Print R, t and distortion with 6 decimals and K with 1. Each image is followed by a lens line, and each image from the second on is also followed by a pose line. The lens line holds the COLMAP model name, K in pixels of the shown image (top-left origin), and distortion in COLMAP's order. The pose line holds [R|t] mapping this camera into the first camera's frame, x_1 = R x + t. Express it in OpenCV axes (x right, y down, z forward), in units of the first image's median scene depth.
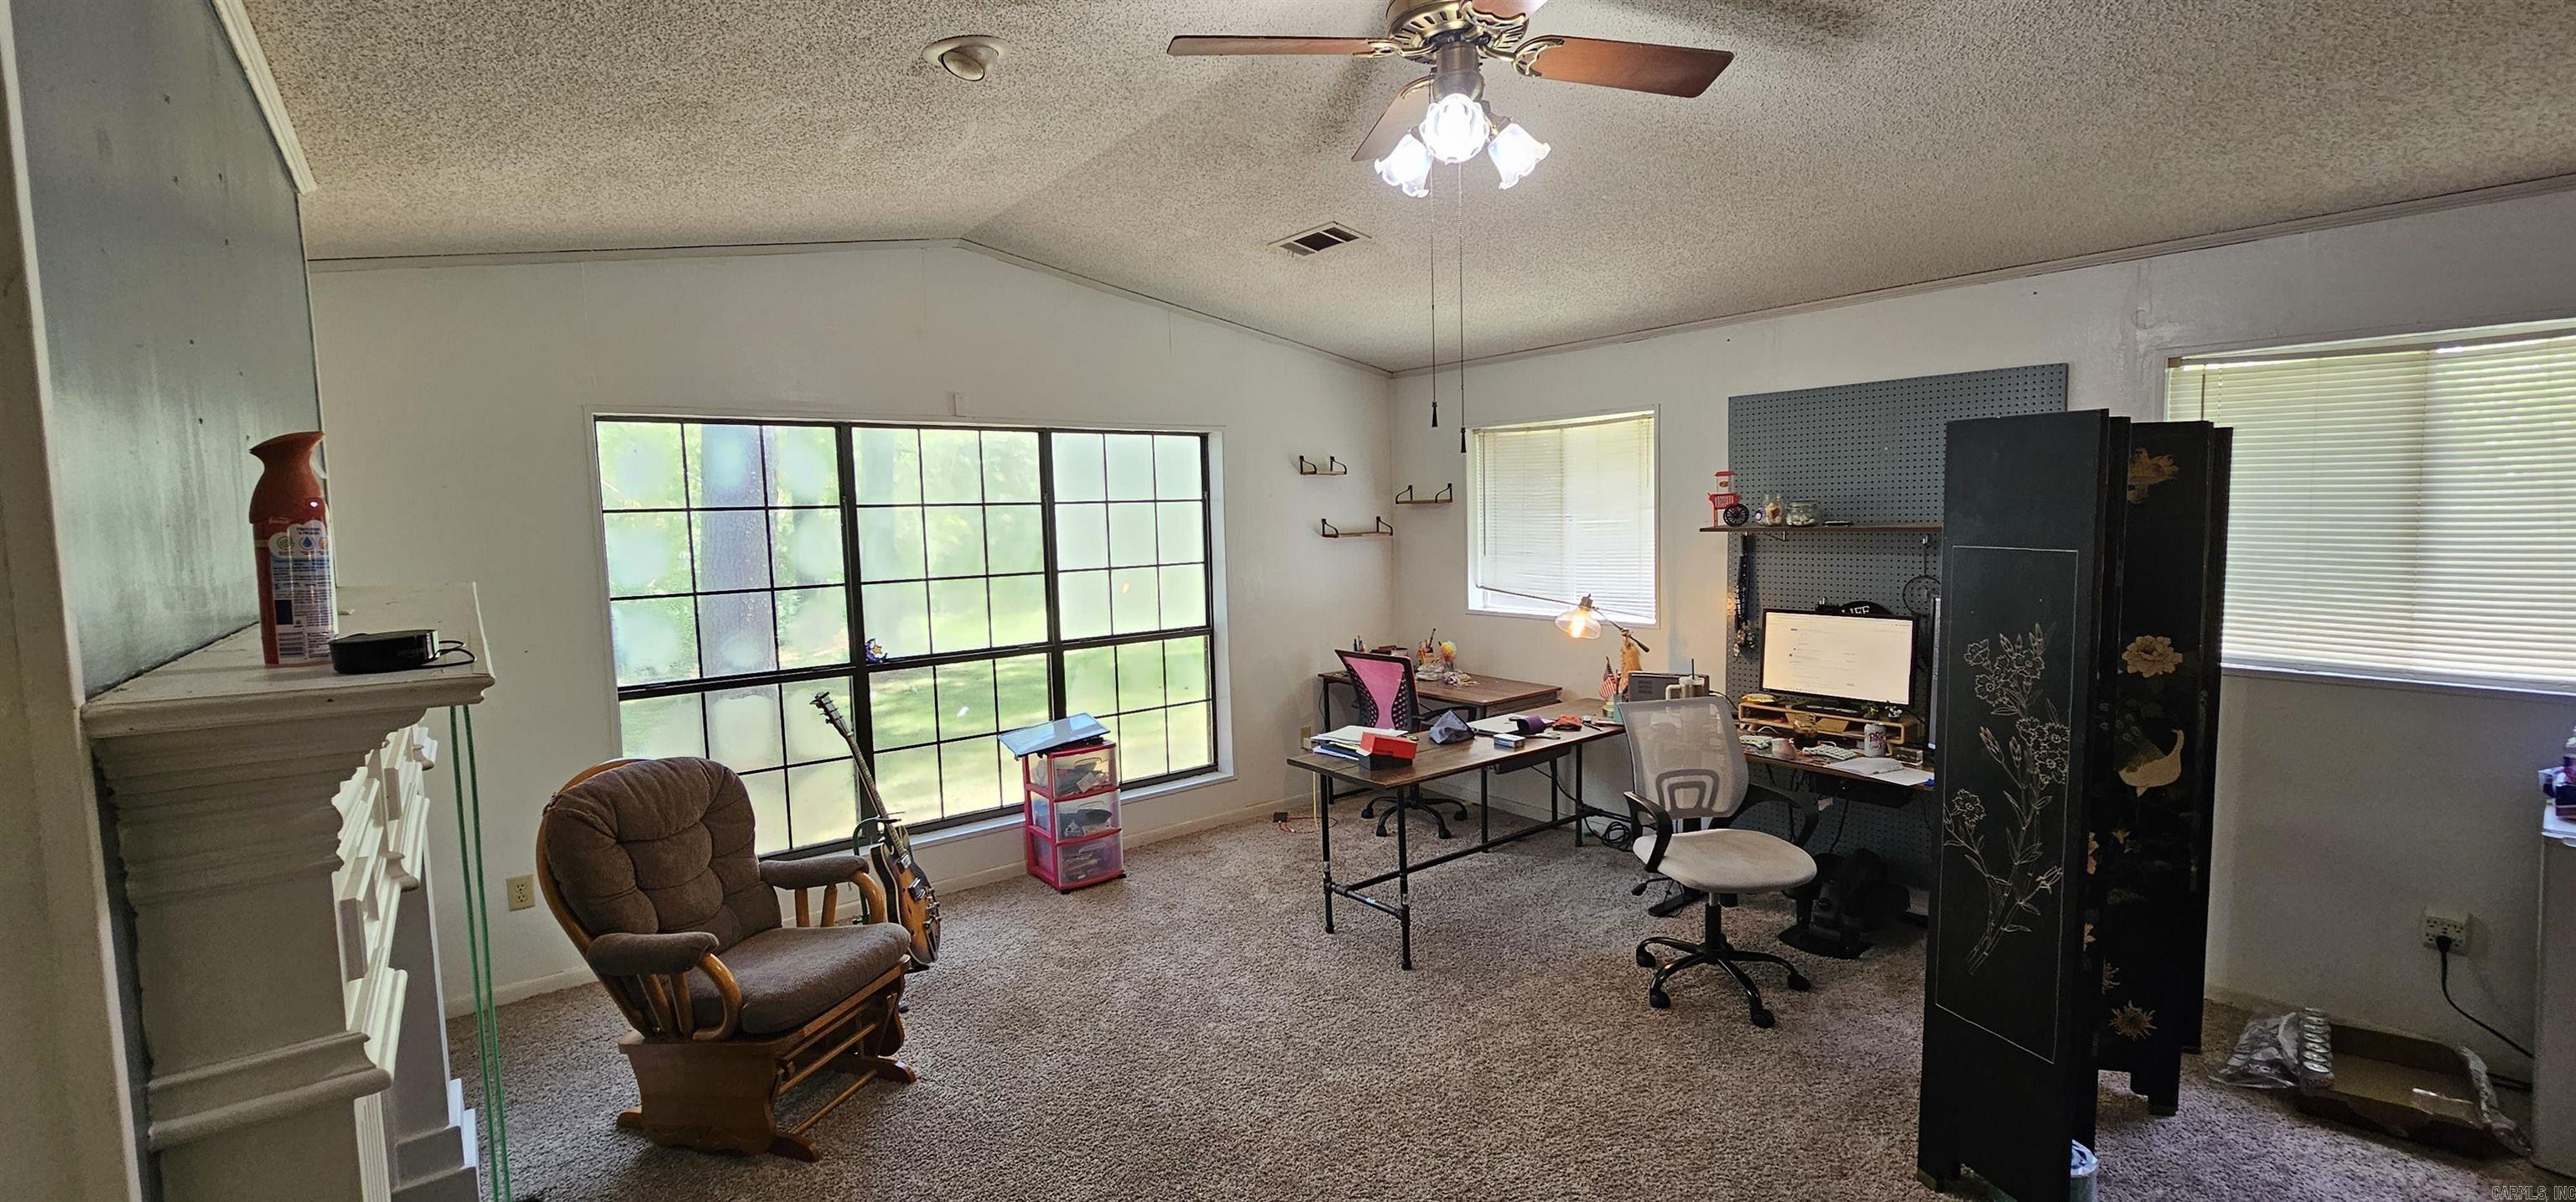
lens RADIAL K [[1061.5, 0, 1286.5], [0, 1061.5, 601.9], [0, 0, 1]] dist [-0.003138, -0.000495]
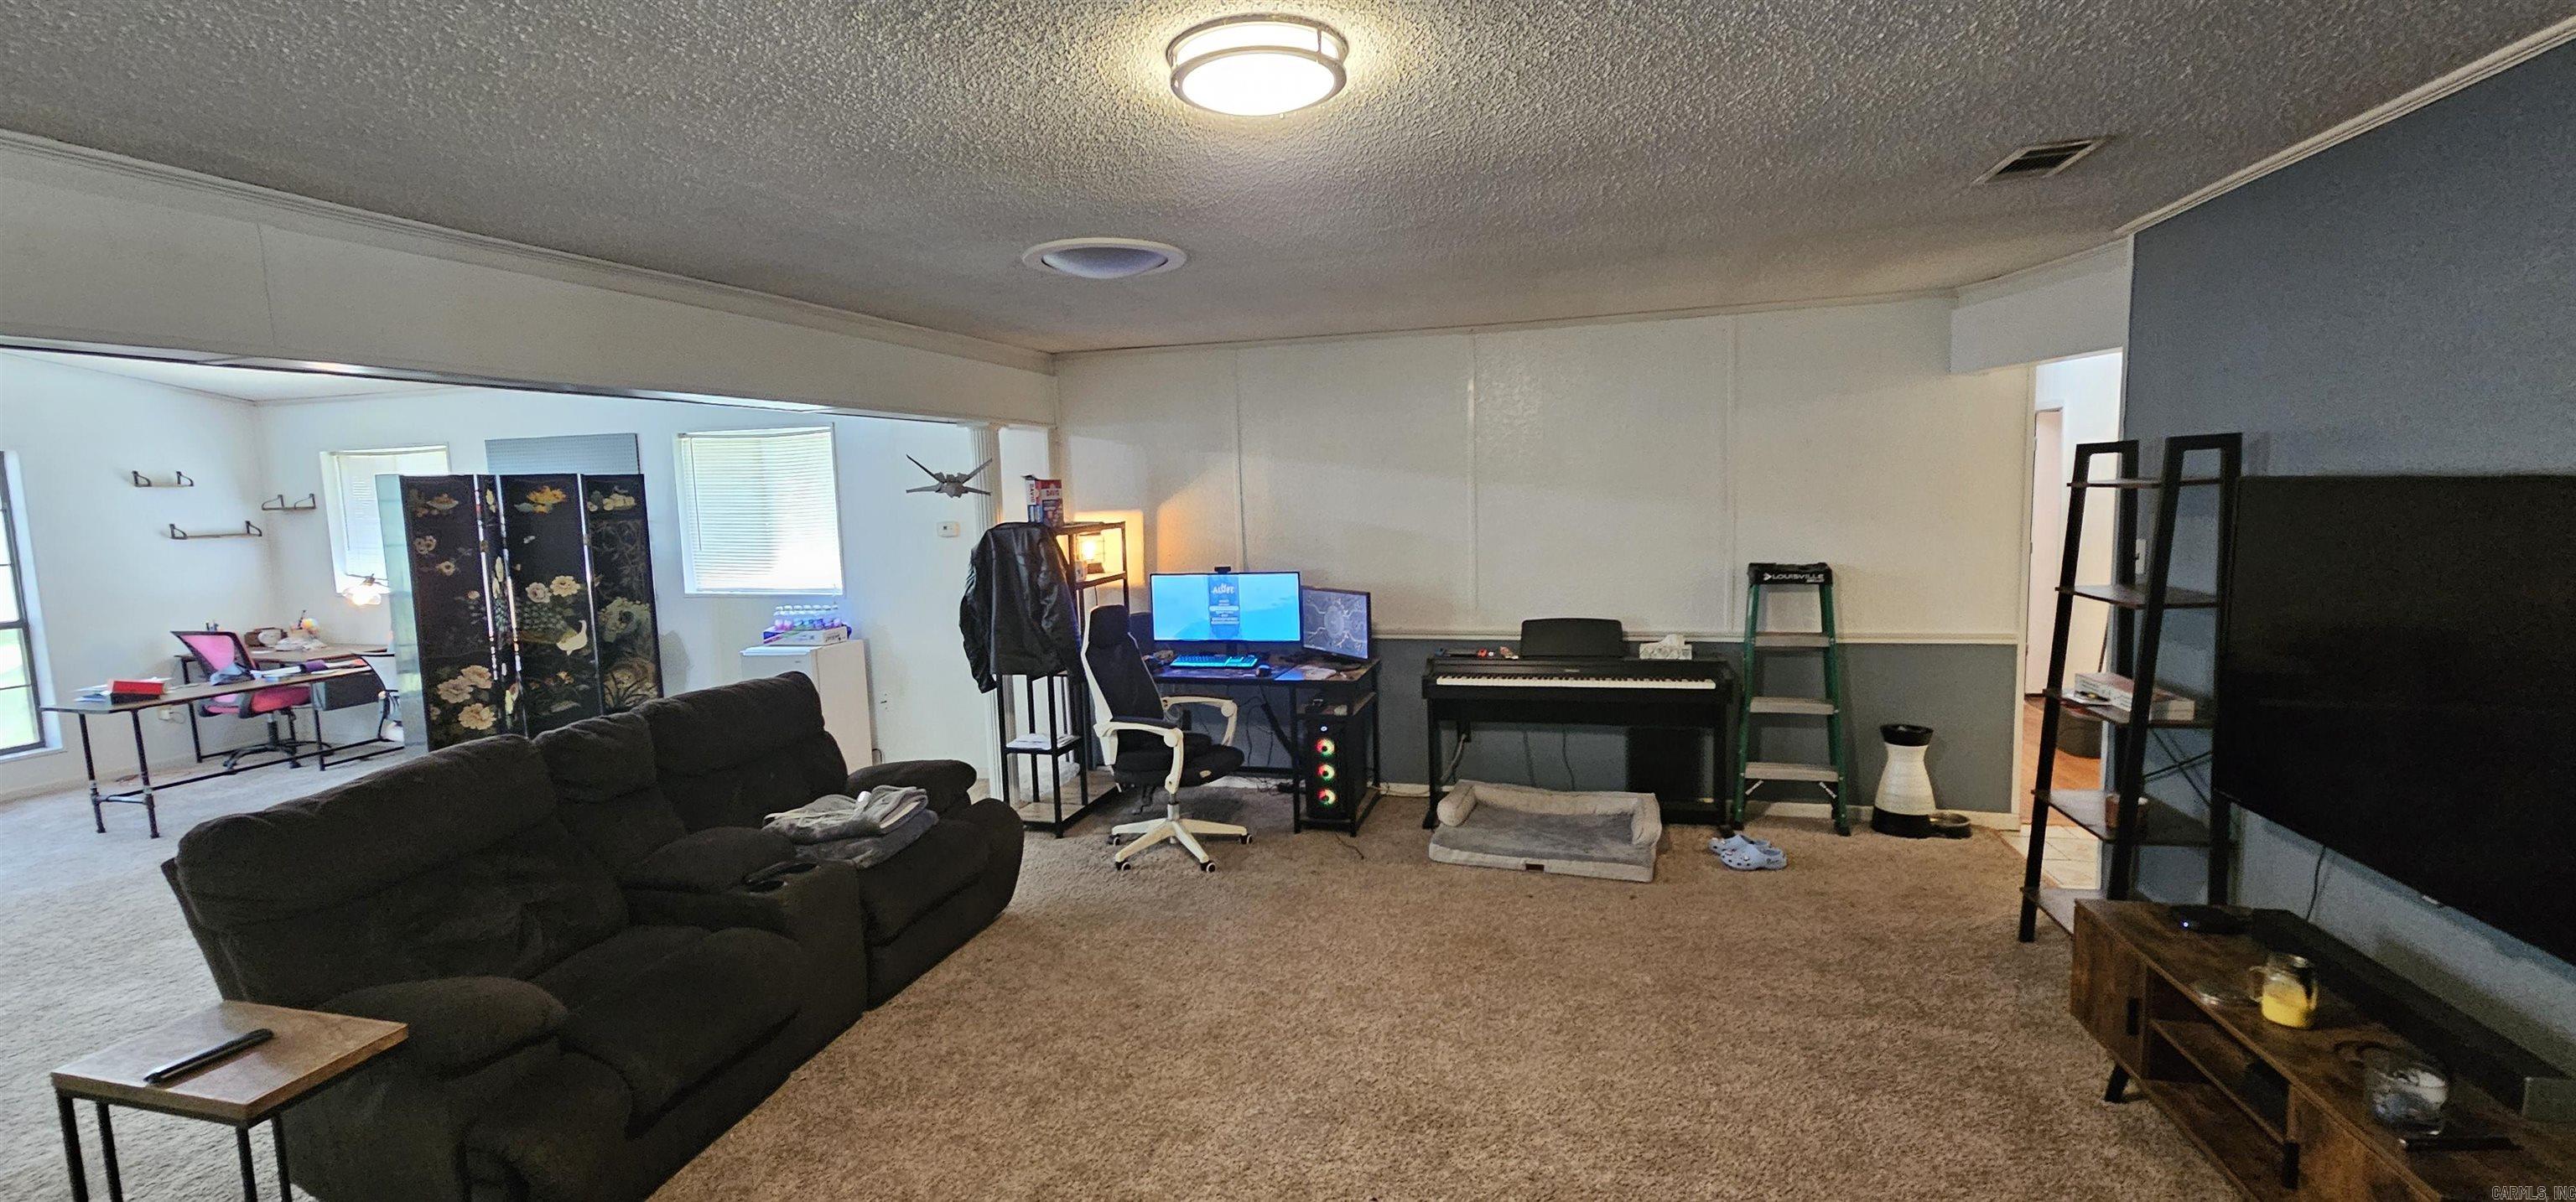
lens RADIAL K [[1061.5, 0, 1295.5], [0, 1061.5, 593.7], [0, 0, 1]] dist [-0.003138, -0.000495]
pose [[0.800730, -0.058487, 0.596163, 0.345858], [0.058354, 0.998105, 0.019543, 0.051764], [-0.596176, 0.019140, 0.802626, -0.721547]]
